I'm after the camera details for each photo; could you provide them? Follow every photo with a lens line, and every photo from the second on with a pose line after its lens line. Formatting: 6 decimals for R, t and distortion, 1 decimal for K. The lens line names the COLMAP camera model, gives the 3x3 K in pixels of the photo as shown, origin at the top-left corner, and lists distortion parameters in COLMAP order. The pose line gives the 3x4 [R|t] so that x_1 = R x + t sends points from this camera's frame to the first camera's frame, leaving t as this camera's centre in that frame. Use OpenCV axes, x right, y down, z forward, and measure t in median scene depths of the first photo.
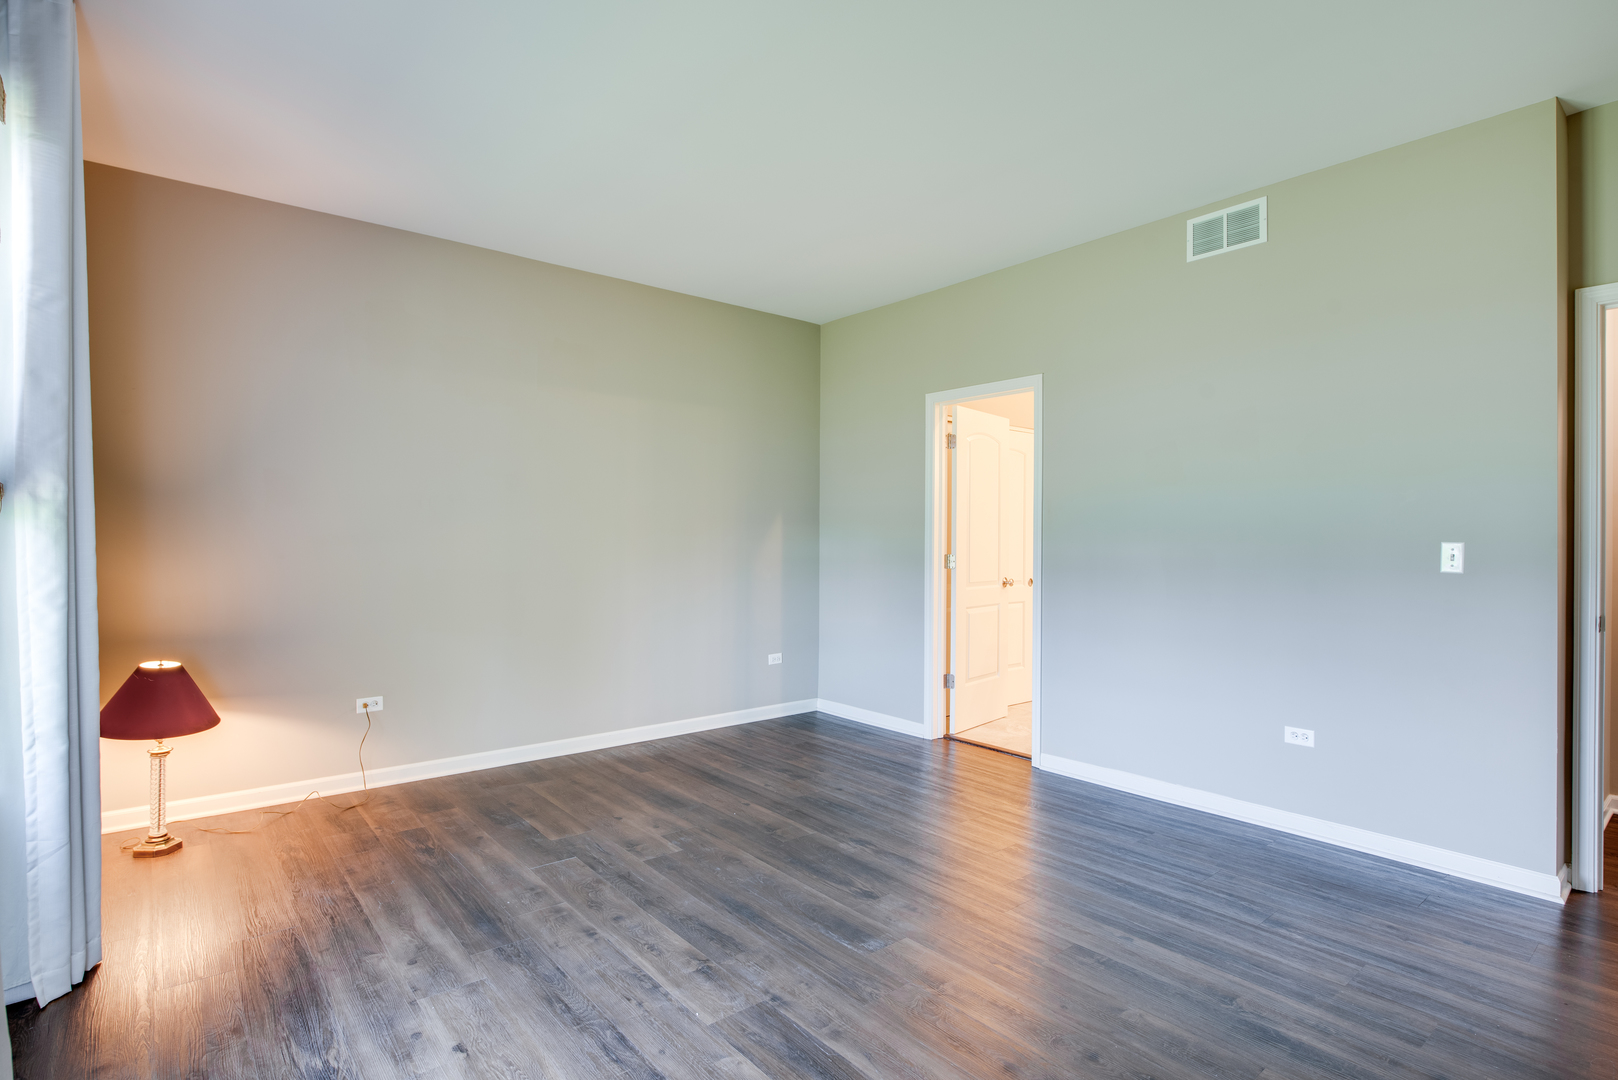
lens RADIAL K [[809.2, 0, 807.8], [0, 809.2, 541.3], [0, 0, 1]] dist [-0.015591, 0.001904]
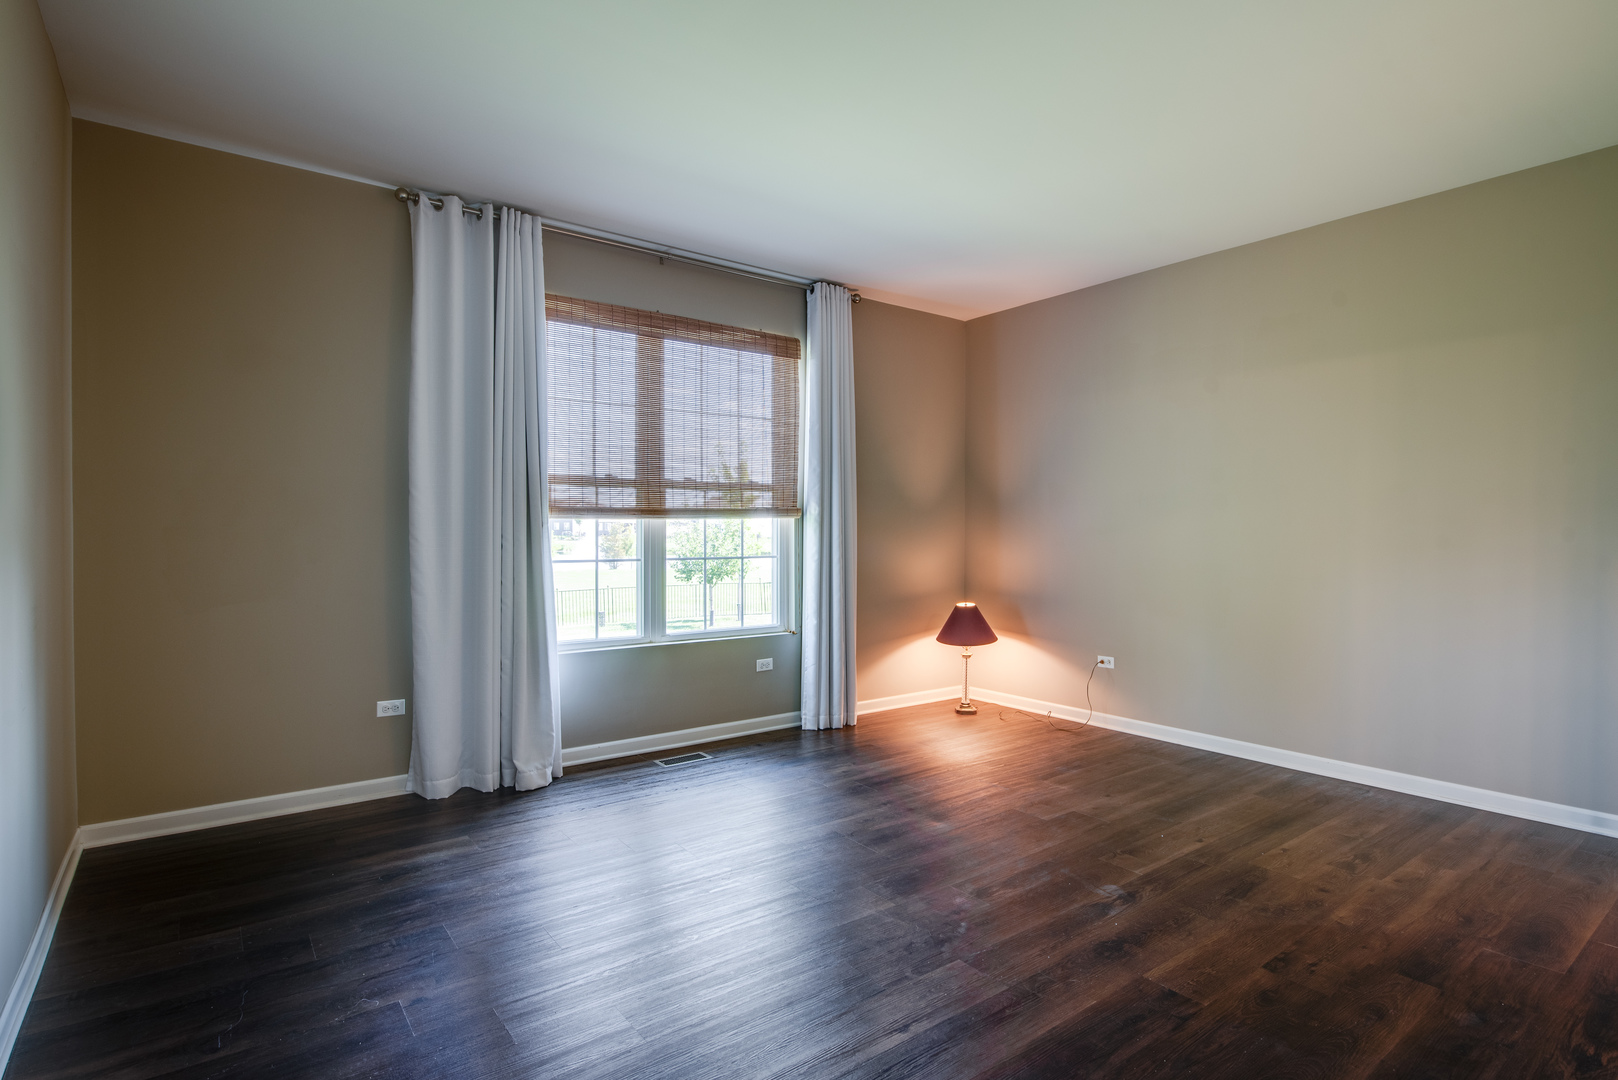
lens RADIAL K [[809.2, 0, 801.7], [0, 809.2, 530.1], [0, 0, 1]] dist [-0.015591, 0.001904]
pose [[-0.053670, -0.006064, -0.998540, 0.828773], [-0.007771, 0.999954, -0.005655, 0.007898], [0.998528, 0.007456, -0.053715, 0.654815]]
